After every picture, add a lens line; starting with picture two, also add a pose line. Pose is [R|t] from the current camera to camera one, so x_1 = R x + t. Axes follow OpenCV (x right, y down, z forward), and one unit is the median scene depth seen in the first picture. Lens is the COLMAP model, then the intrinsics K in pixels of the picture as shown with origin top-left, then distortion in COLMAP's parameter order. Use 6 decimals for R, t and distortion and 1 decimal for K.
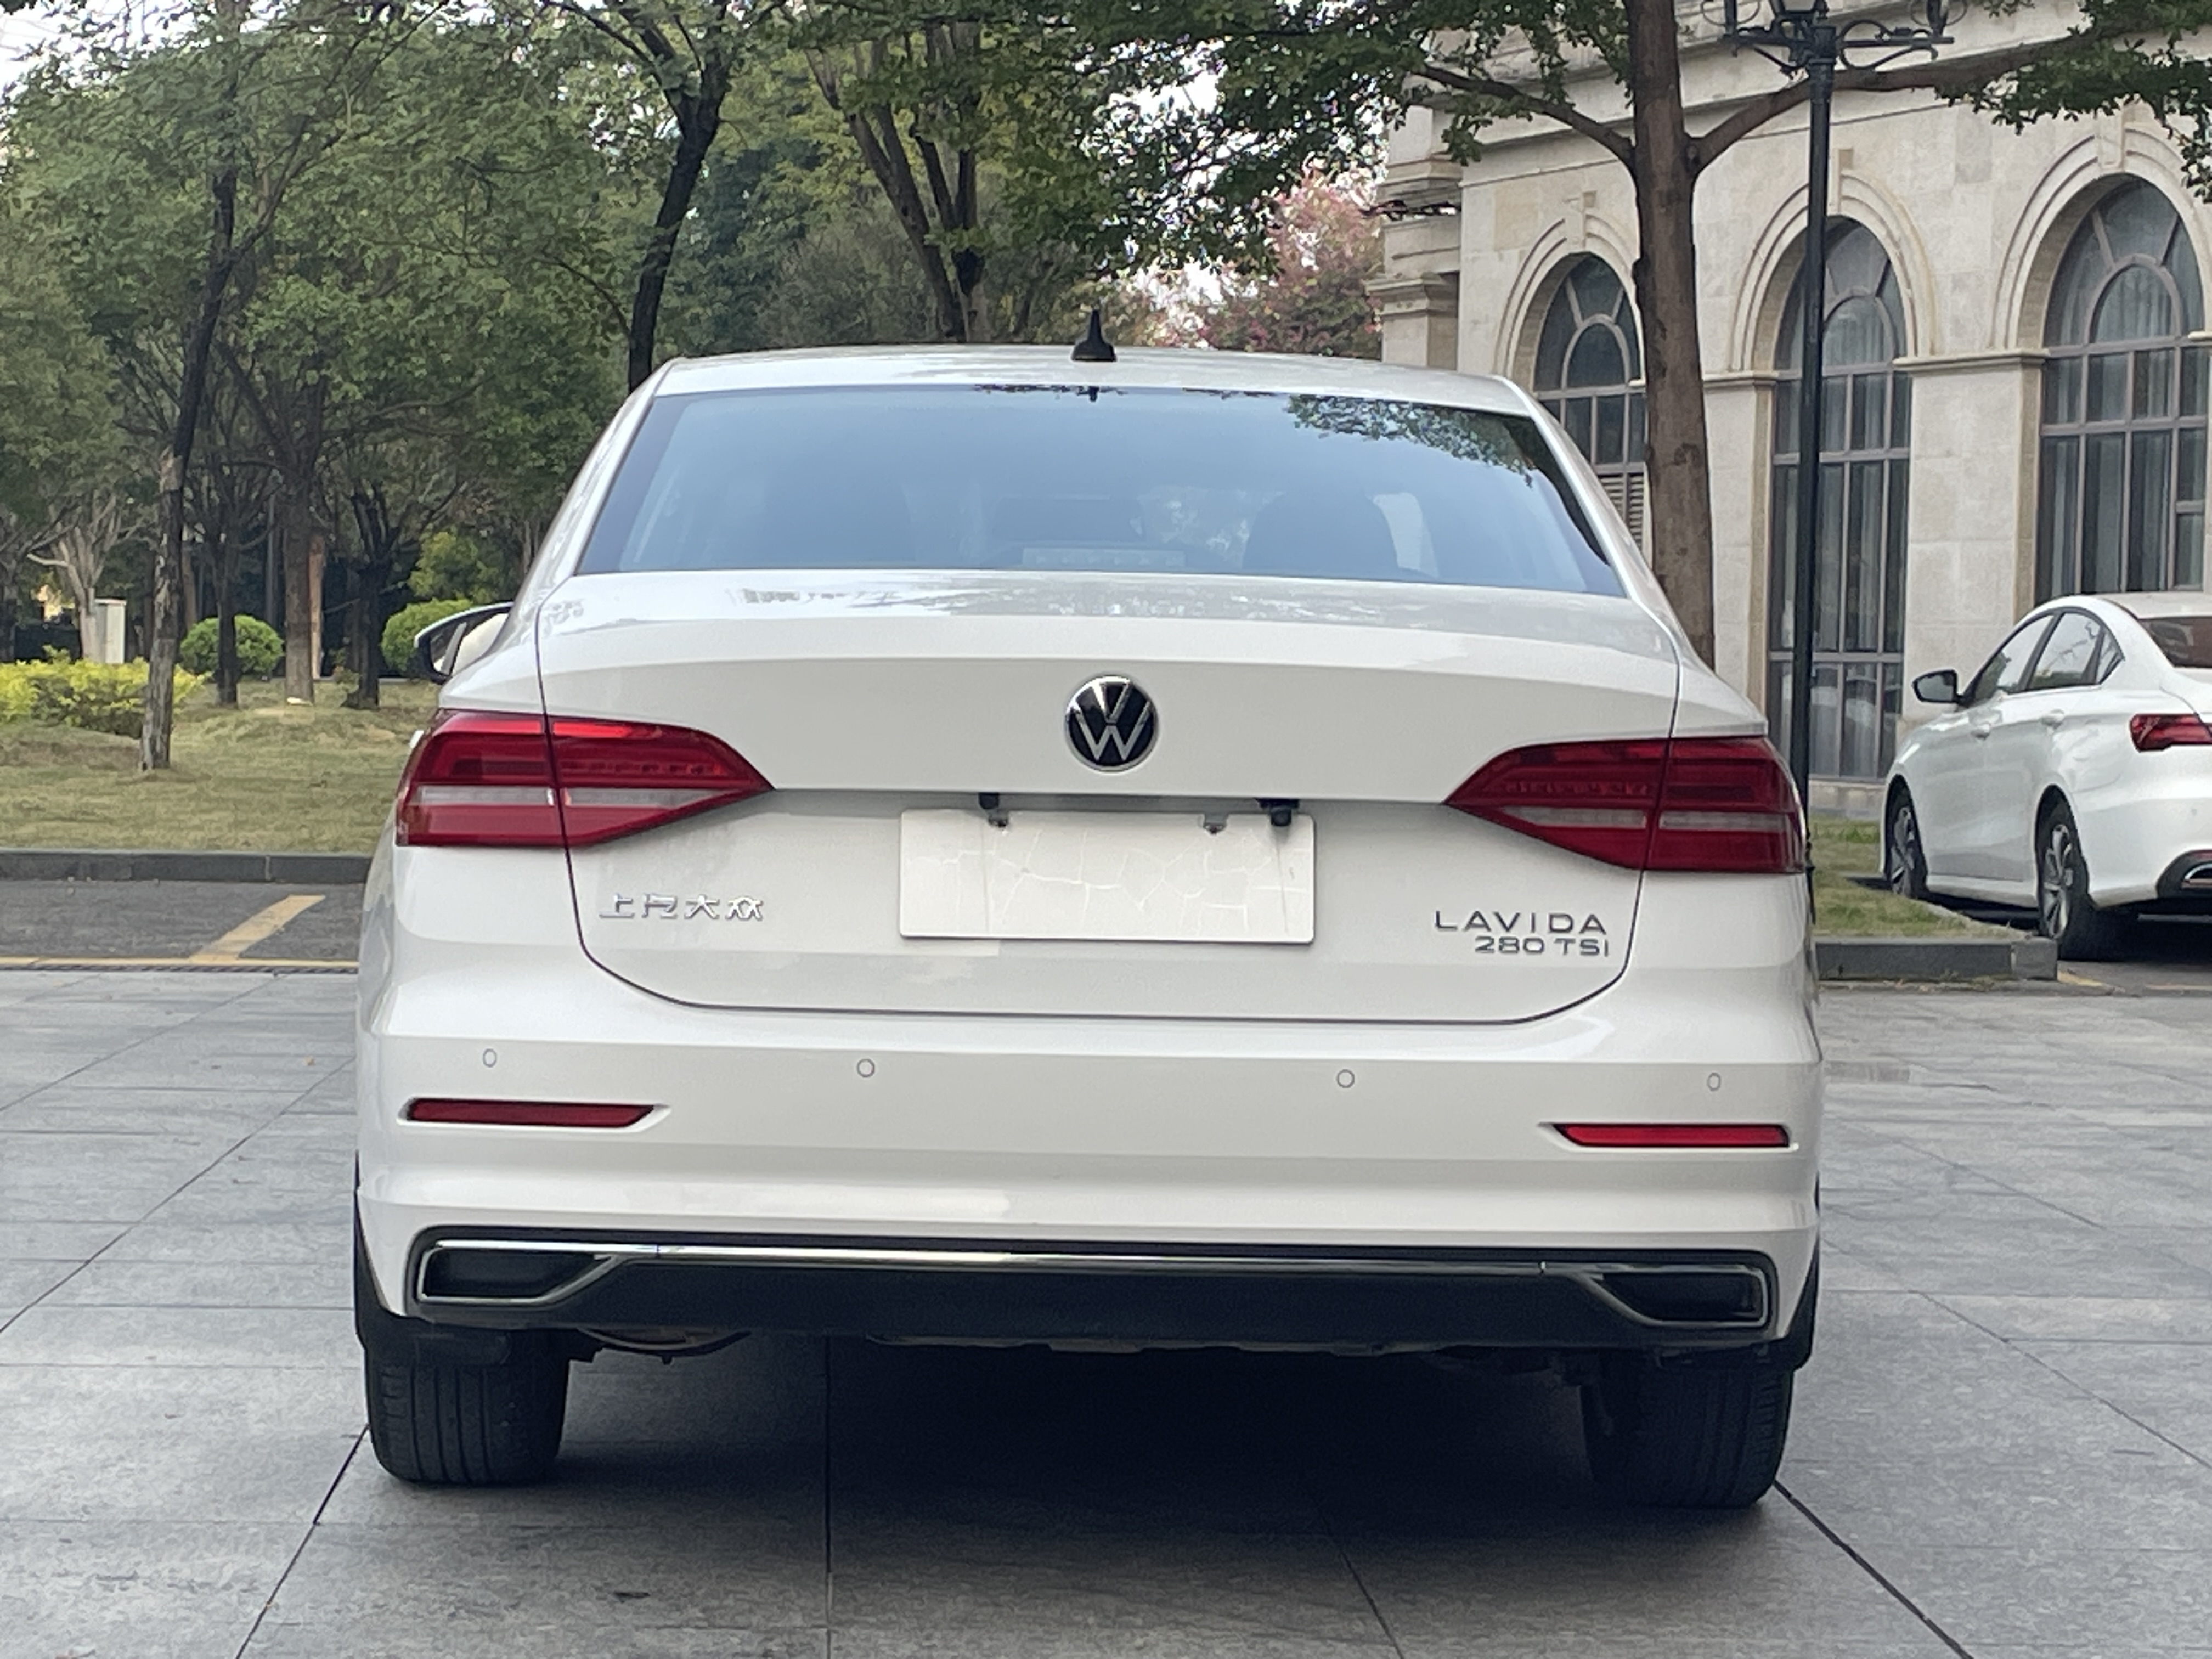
lens RADIAL K [[5079.7, 0, 1088.5], [0, 5079.7, 839.3], [0, 0, 1]] dist [0.146777, 0.000000]
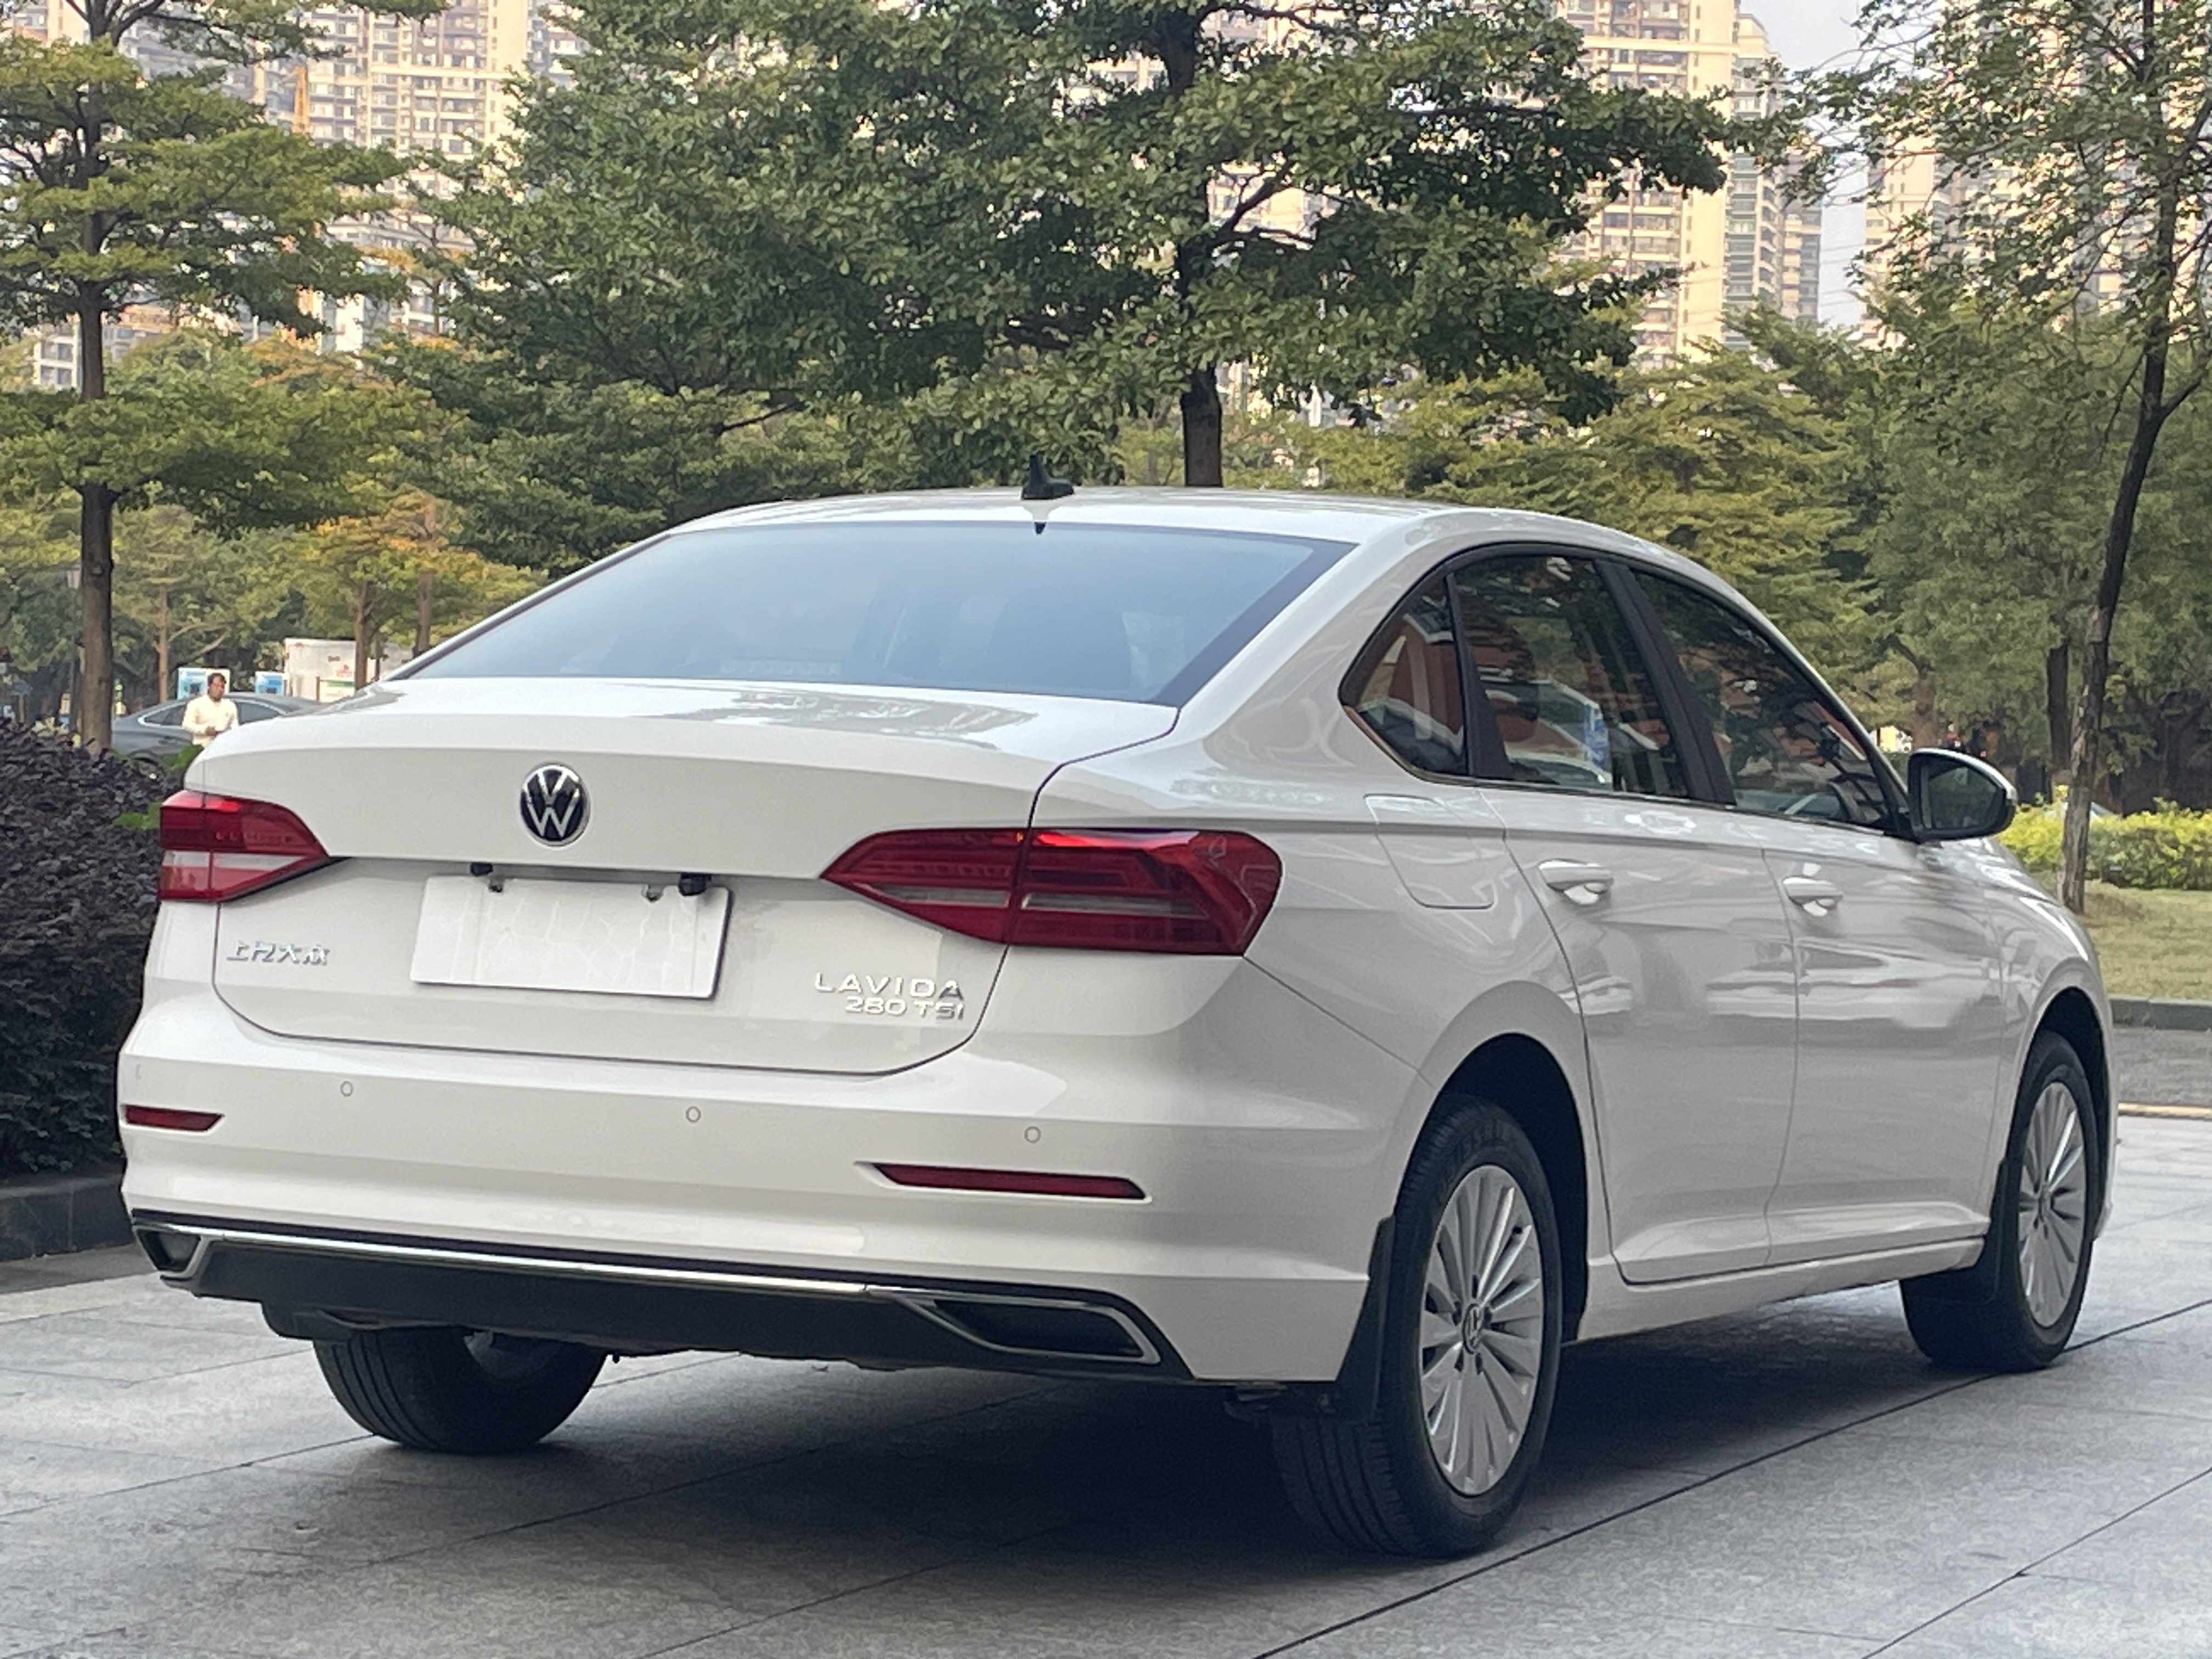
lens RADIAL K [[5079.7, 0, 1104.8], [0, 5079.7, 826.6], [0, 0, 1]] dist [0.146777, 0.000000]
pose [[0.888000, 0.016921, -0.459533, 0.647564], [-0.032434, 0.999139, -0.025885, 0.008377], [0.458699, 0.037890, 0.887783, 0.013890]]
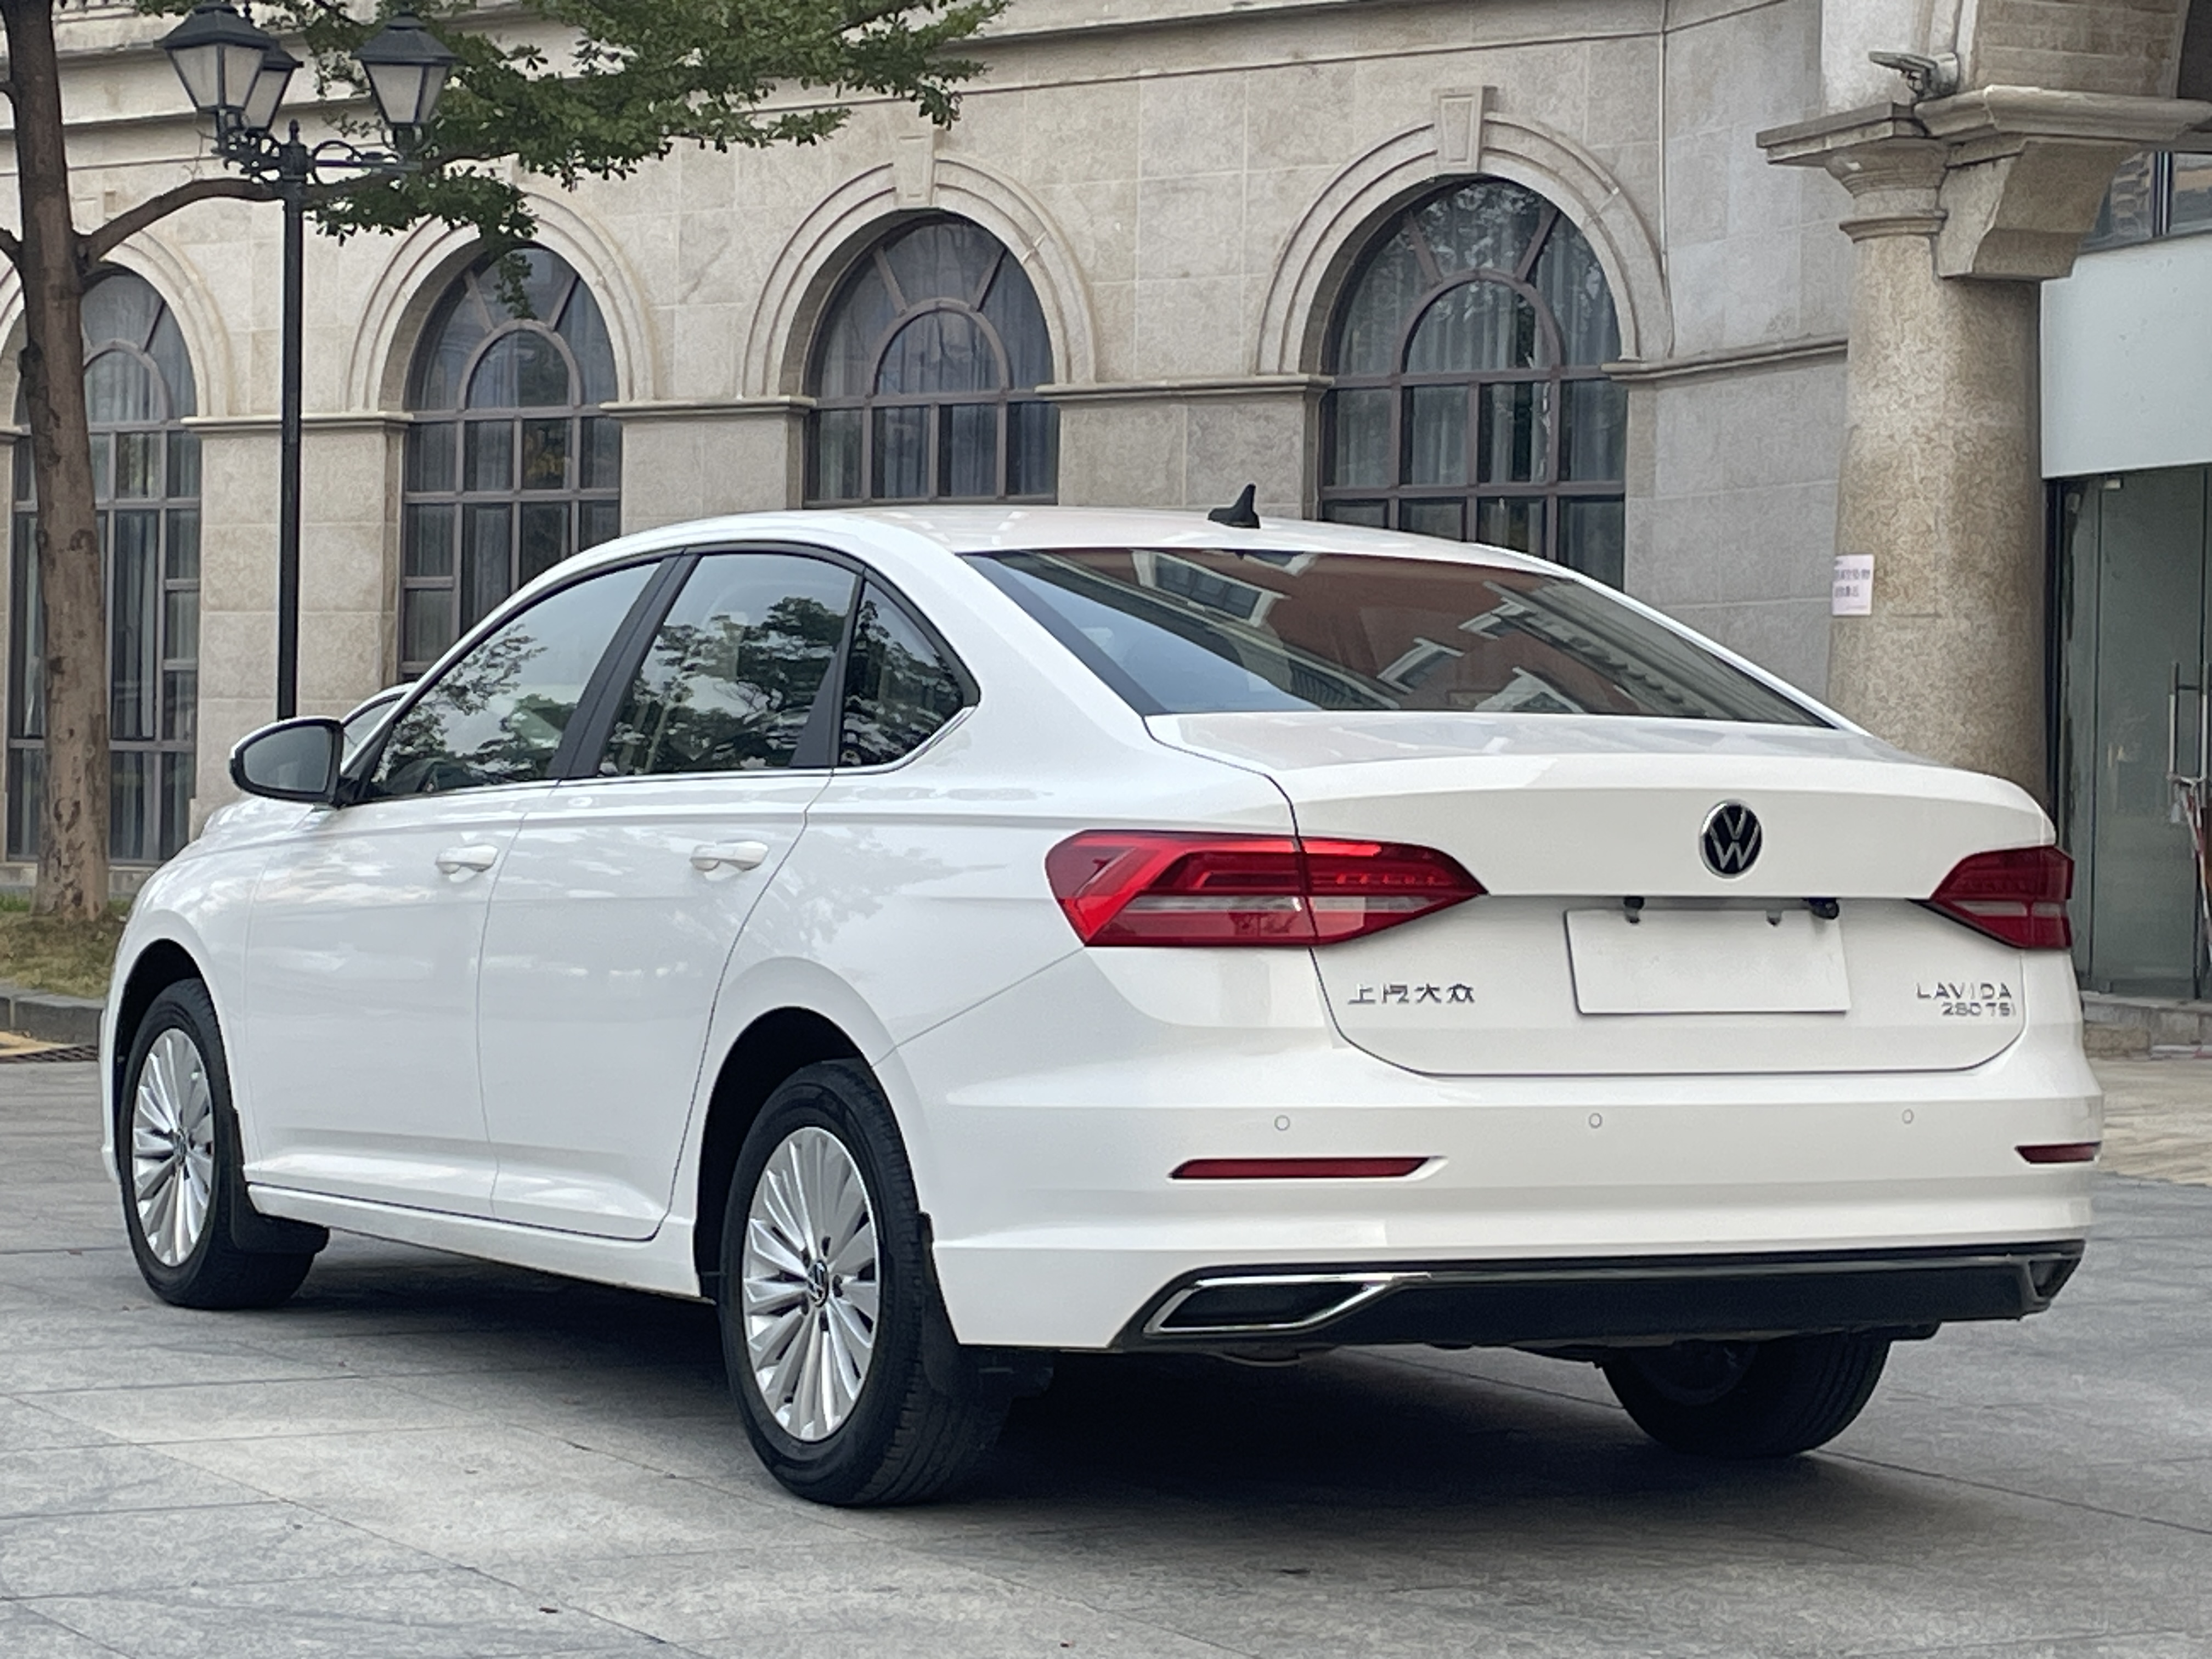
lens RADIAL K [[5079.7, 0, 1105.8], [0, 5079.7, 817.6], [0, 0, 1]] dist [0.146777, 0.000000]
pose [[0.884413, -0.007243, 0.466649, -0.708408], [0.014605, 0.999819, -0.012163, -0.014985], [-0.466477, 0.017573, 0.884359, -0.041273]]
